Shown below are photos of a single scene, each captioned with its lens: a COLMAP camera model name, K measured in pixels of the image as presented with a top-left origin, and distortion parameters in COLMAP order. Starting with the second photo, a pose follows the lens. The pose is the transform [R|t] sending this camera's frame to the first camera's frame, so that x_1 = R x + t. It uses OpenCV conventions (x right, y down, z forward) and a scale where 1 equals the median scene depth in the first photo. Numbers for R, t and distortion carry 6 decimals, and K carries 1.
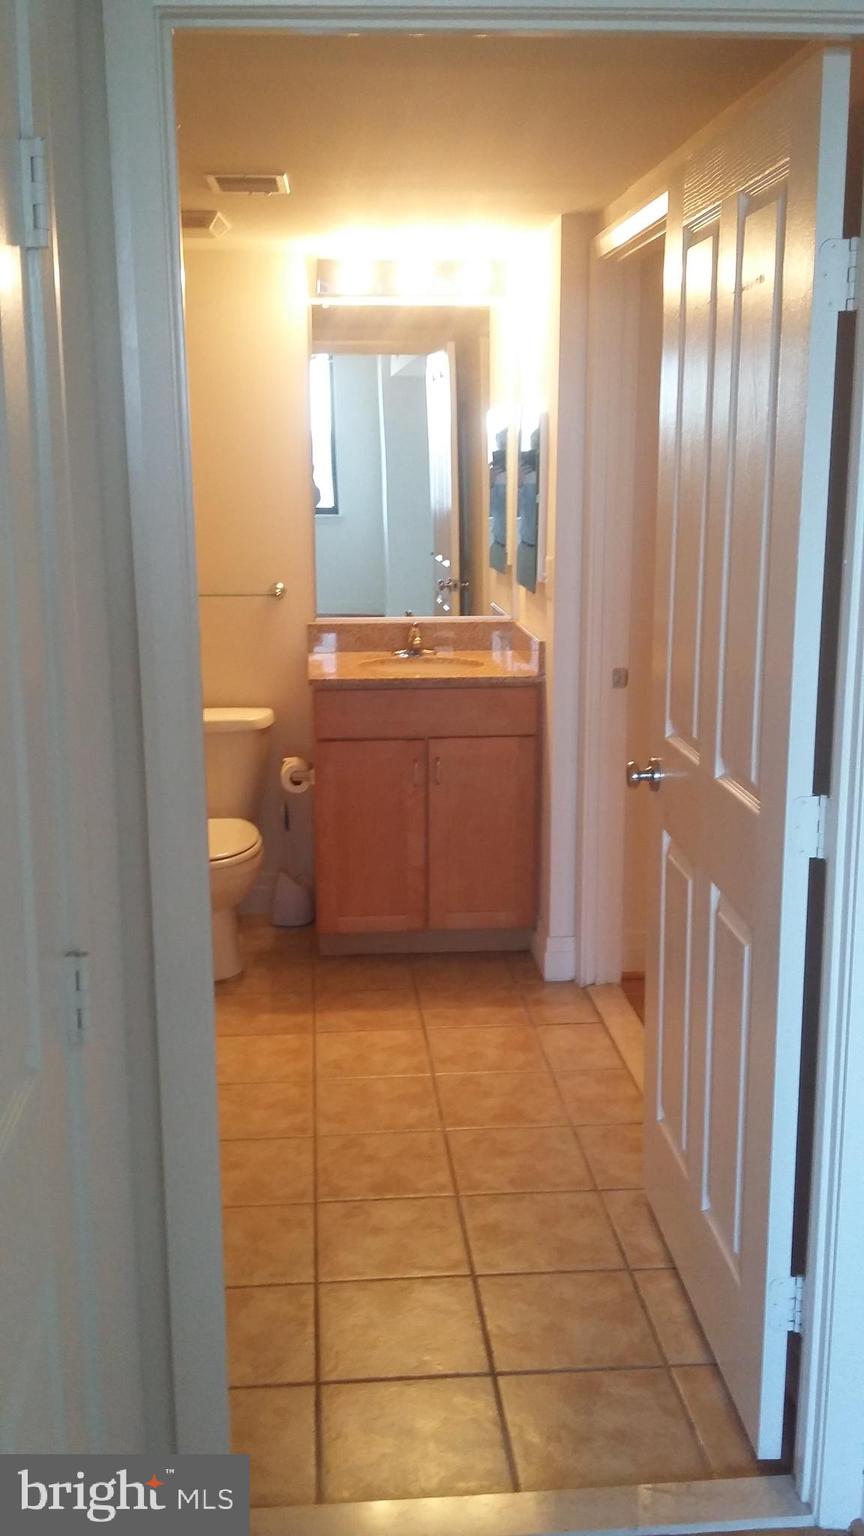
lens RADIAL K [[1385.7, 0, 432.0], [0, 1385.7, 768.0], [0, 0, 1]] dist [0.009418, -0.001316]
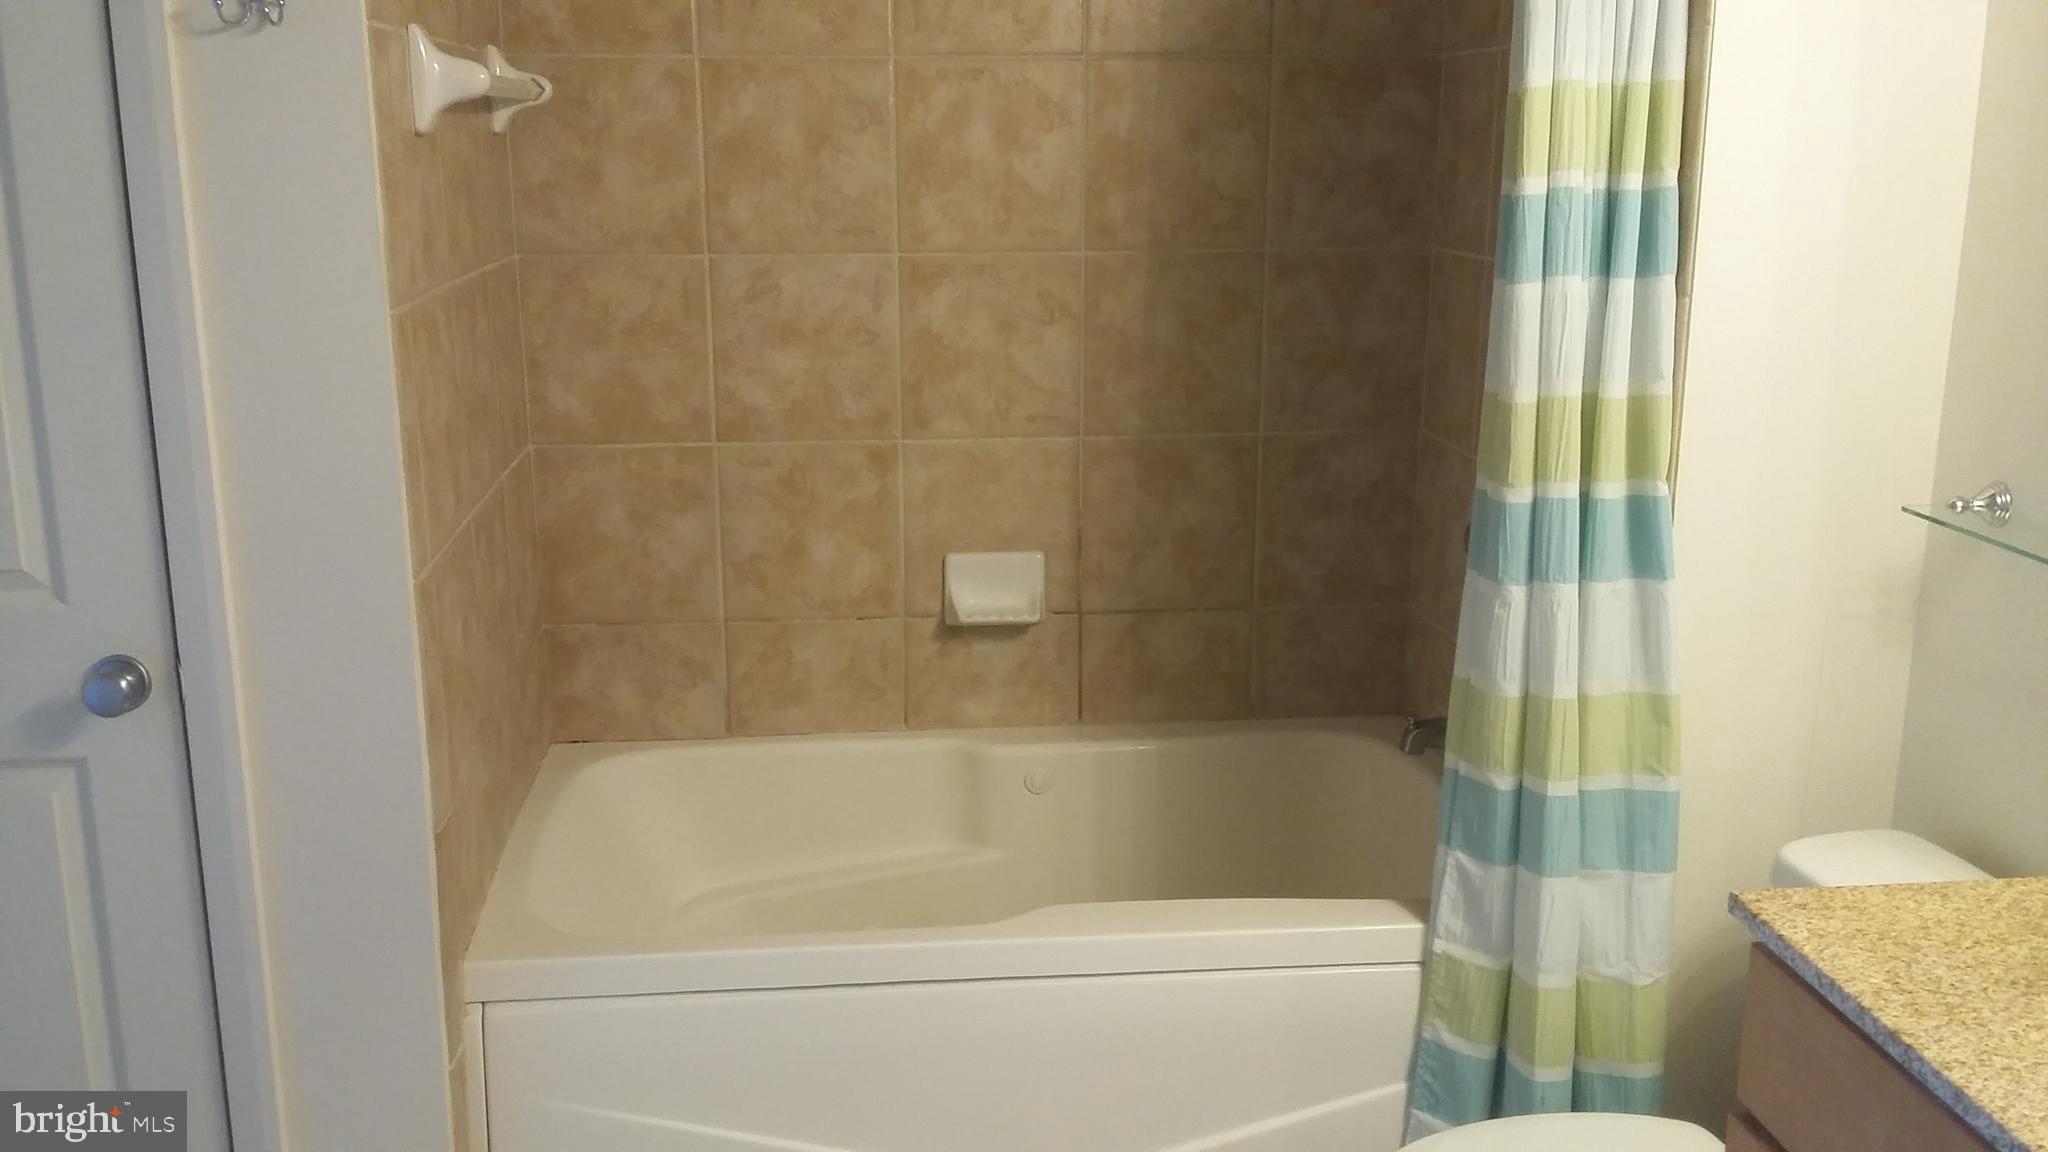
lens RADIAL K [[1847.6, 0, 1024.0], [0, 1847.6, 576.0], [0, 0, 1]] dist [0.009418, -0.001316]
pose [[0.005067, 0.237072, -0.971479, 0.133373], [-0.215936, 0.948830, 0.230419, -0.094430], [0.976394, 0.208610, 0.056000, 0.446730]]
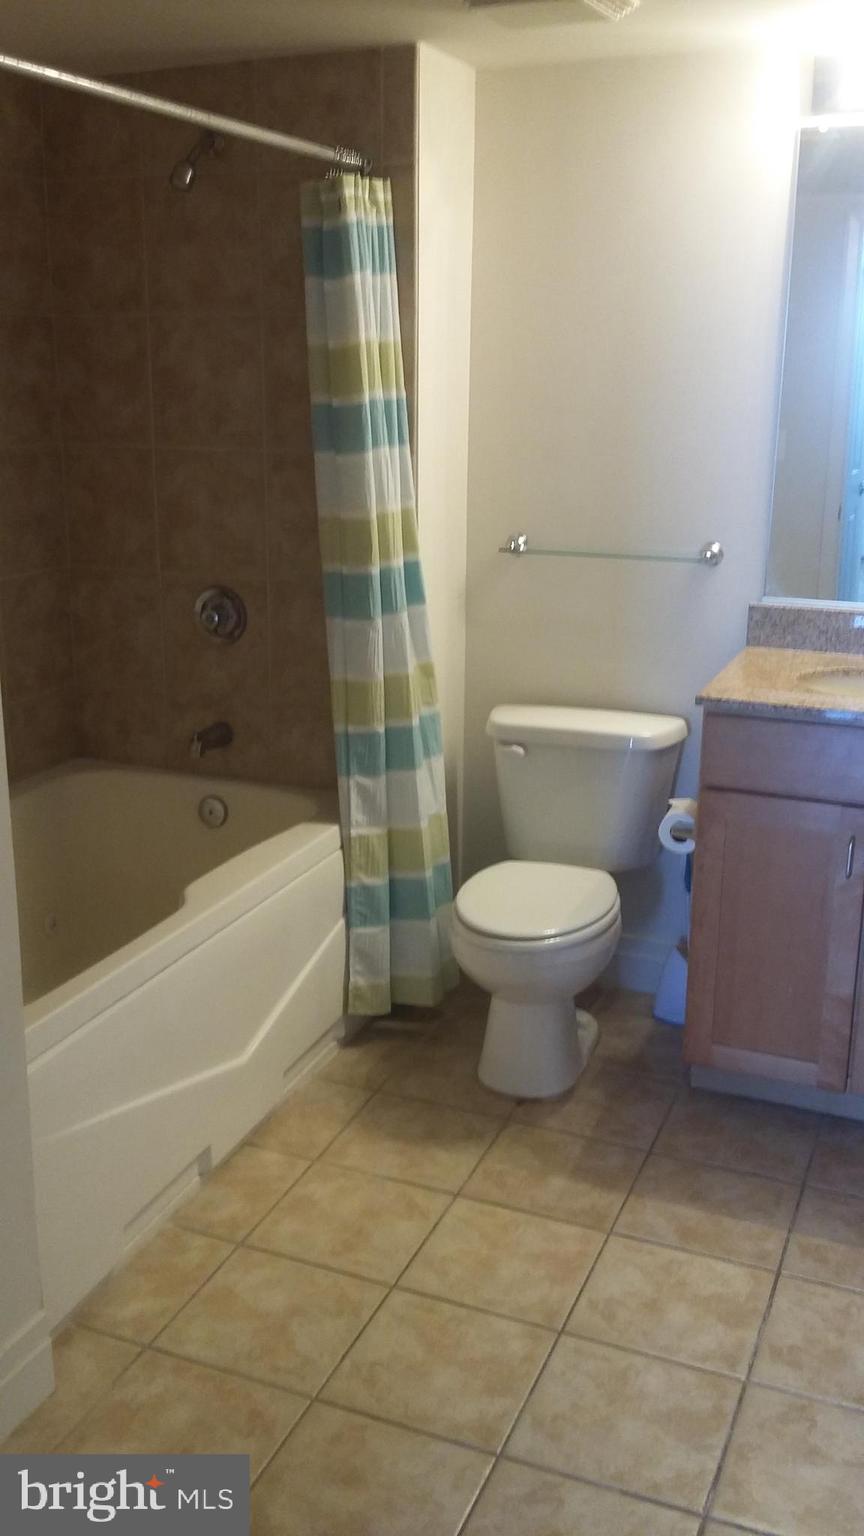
lens RADIAL K [[1374.7, 0, 432.0], [0, 1374.7, 768.0], [0, 0, 1]] dist [0.132754, -0.417159]
pose [[0.883760, 0.133565, -0.448474, 0.104815], [-0.107223, 0.990701, 0.083758, -0.074264], [0.455490, -0.025935, 0.889863, 0.359746]]
